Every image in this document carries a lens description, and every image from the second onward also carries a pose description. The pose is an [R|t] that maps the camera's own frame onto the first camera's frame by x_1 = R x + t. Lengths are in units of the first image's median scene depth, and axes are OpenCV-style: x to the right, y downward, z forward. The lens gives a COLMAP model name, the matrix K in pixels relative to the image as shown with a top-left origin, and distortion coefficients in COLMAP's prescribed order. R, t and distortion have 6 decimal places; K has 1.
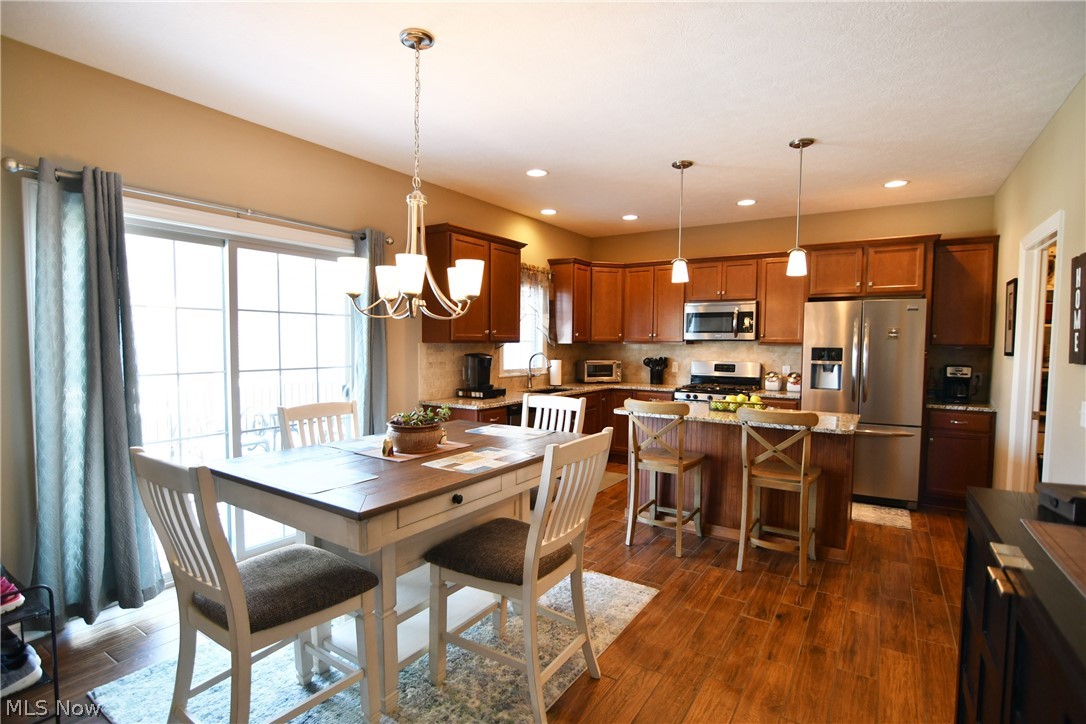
lens RADIAL K [[529.9, 0, 541.5], [0, 529.9, 370.8], [0, 0, 1]] dist [-0.033086, 0.011934]
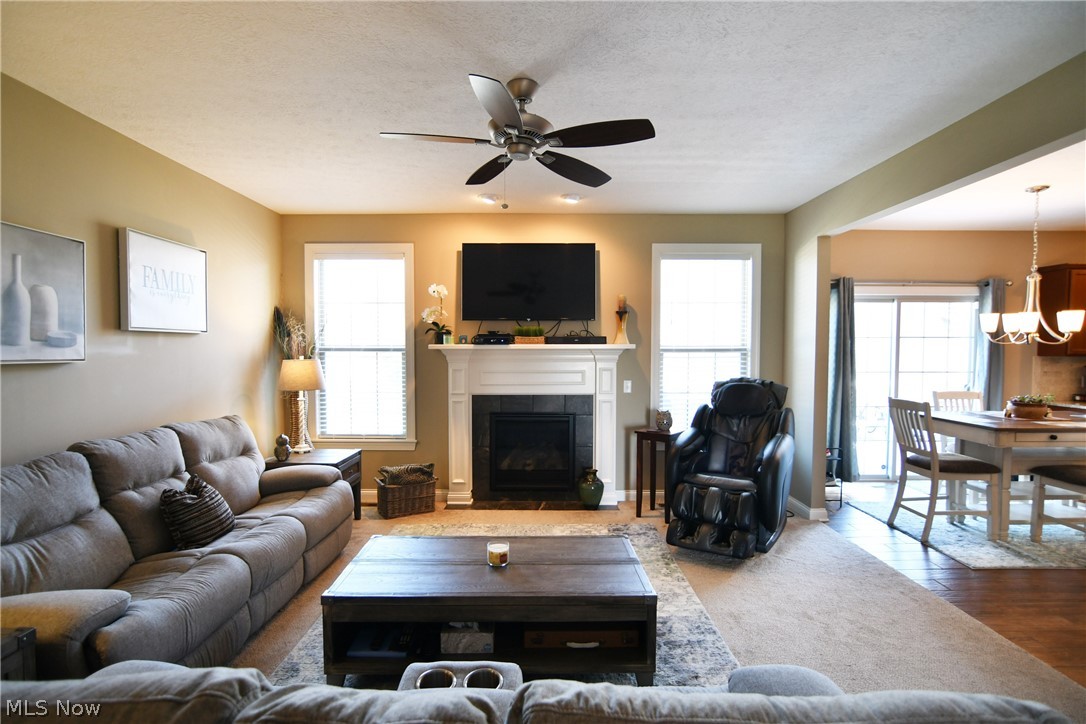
lens RADIAL K [[529.9, 0, 541.5], [0, 529.9, 370.8], [0, 0, 1]] dist [-0.033086, 0.011934]
pose [[0.548969, 0.029505, -0.835322, 0.169818], [-0.042889, 0.999055, 0.007102, 0.025893], [0.834742, 0.031928, 0.549715, -0.706867]]
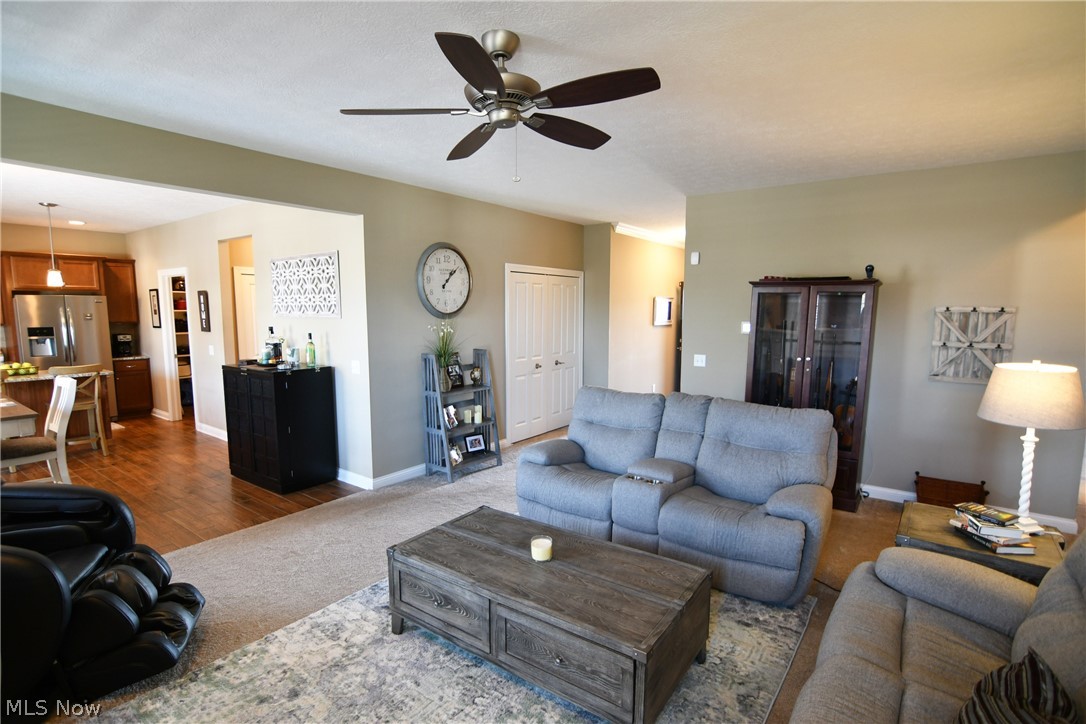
lens RADIAL K [[529.9, 0, 541.5], [0, 529.9, 370.8], [0, 0, 1]] dist [-0.033086, 0.011934]
pose [[0.054207, -0.124922, 0.990685, -0.844533], [0.052153, 0.991143, 0.122126, -0.028837], [-0.997167, 0.045047, 0.060242, -0.471876]]
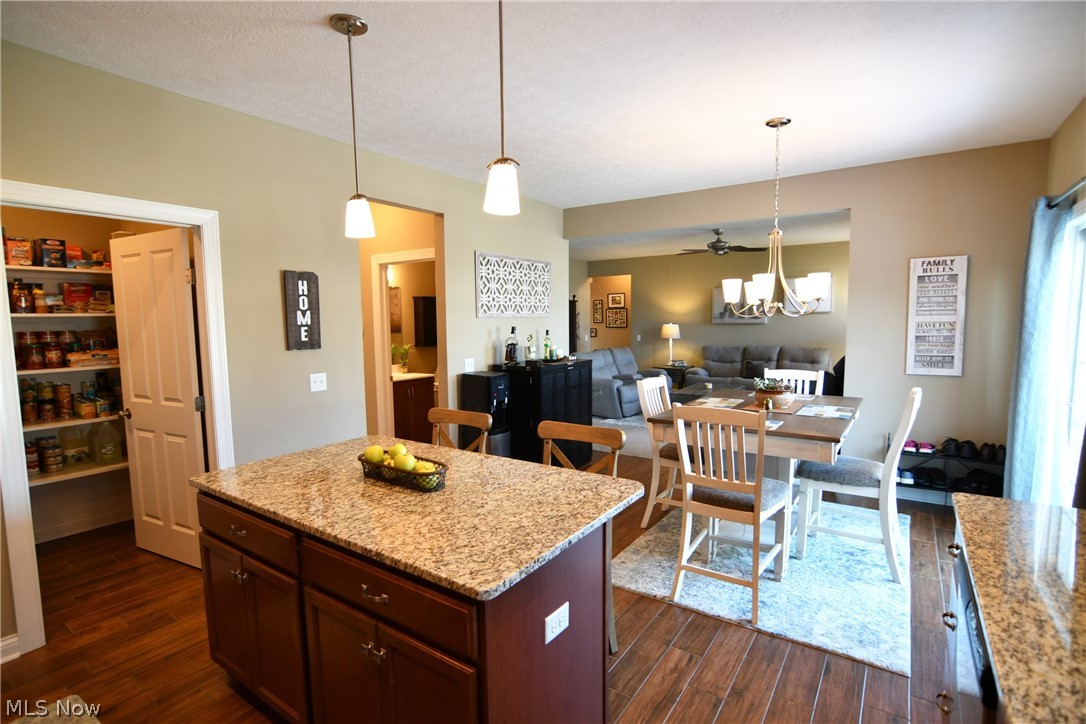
lens RADIAL K [[529.9, 0, 541.5], [0, 529.9, 370.8], [0, 0, 1]] dist [-0.033086, 0.011934]
pose [[-0.999712, 0.001739, 0.023943, 0.194768], [0.005354, 0.988400, 0.151780, -0.092012], [-0.023401, 0.151864, -0.988124, 1.302899]]
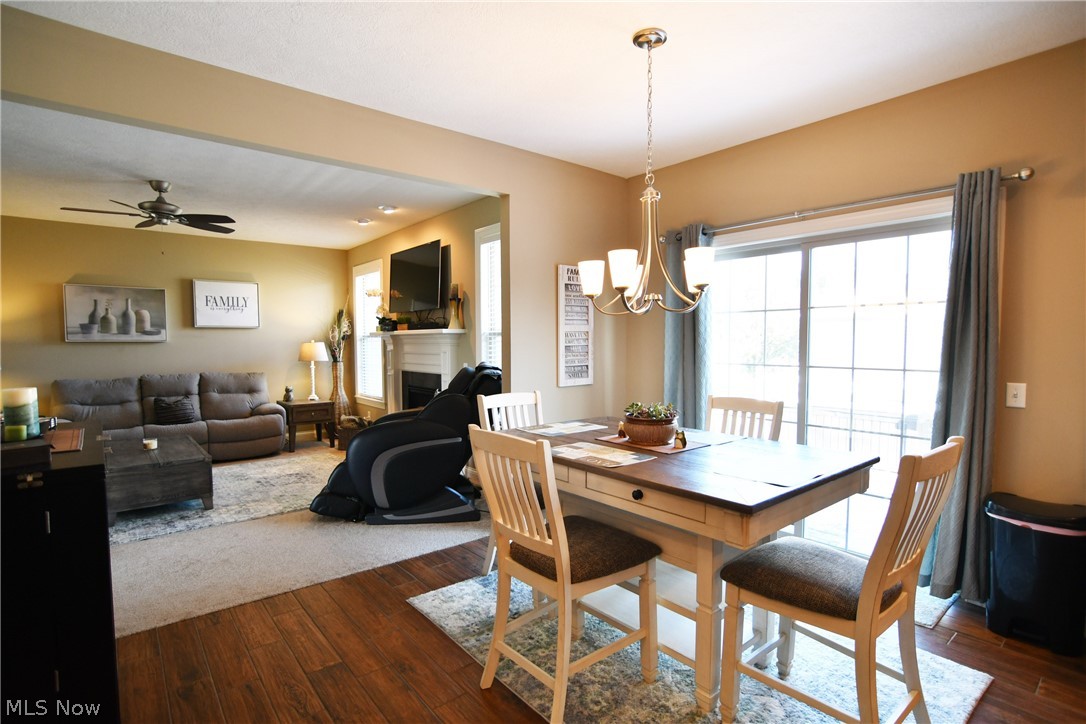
lens RADIAL K [[529.9, 0, 541.5], [0, 529.9, 370.8], [0, 0, 1]] dist [-0.033086, 0.011934]
pose [[-0.293832, 0.048034, -0.954649, 0.423477], [-0.051522, 0.996489, 0.065997, -0.024099], [0.954467, 0.068578, -0.290326, 0.583158]]
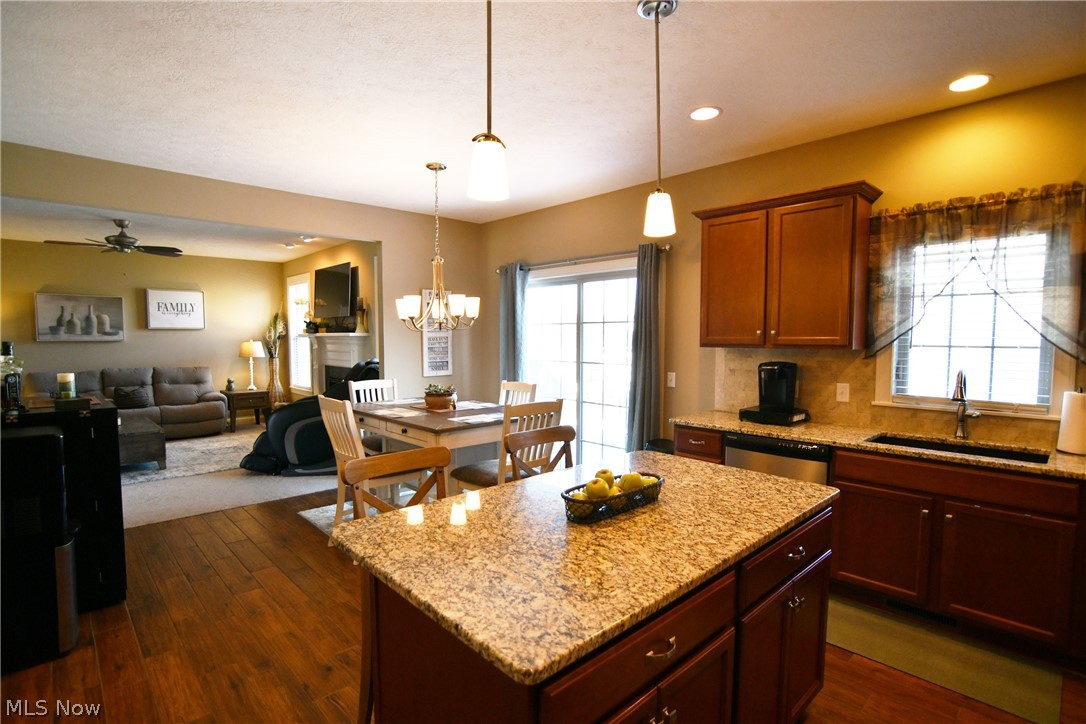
lens RADIAL K [[529.9, 0, 541.5], [0, 529.9, 370.8], [0, 0, 1]] dist [-0.033086, 0.011934]
pose [[-0.227476, 0.056948, -0.972117, 0.711689], [-0.056381, 0.995844, 0.071531, -0.058308], [0.972150, 0.071081, -0.223320, 0.903096]]
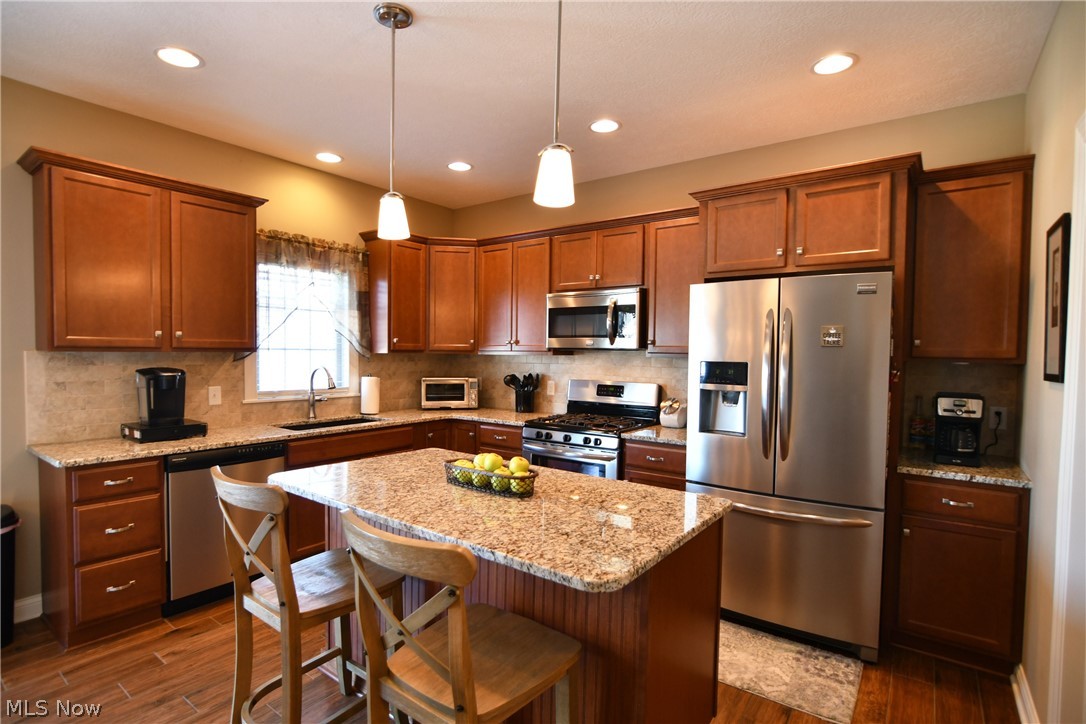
lens RADIAL K [[529.9, 0, 541.5], [0, 529.9, 370.8], [0, 0, 1]] dist [-0.033086, 0.011934]
pose [[0.998470, 0.006586, -0.054906, 0.392788], [-0.007660, 0.999783, -0.019368, -0.022309], [0.054767, 0.019759, 0.998304, 0.429338]]
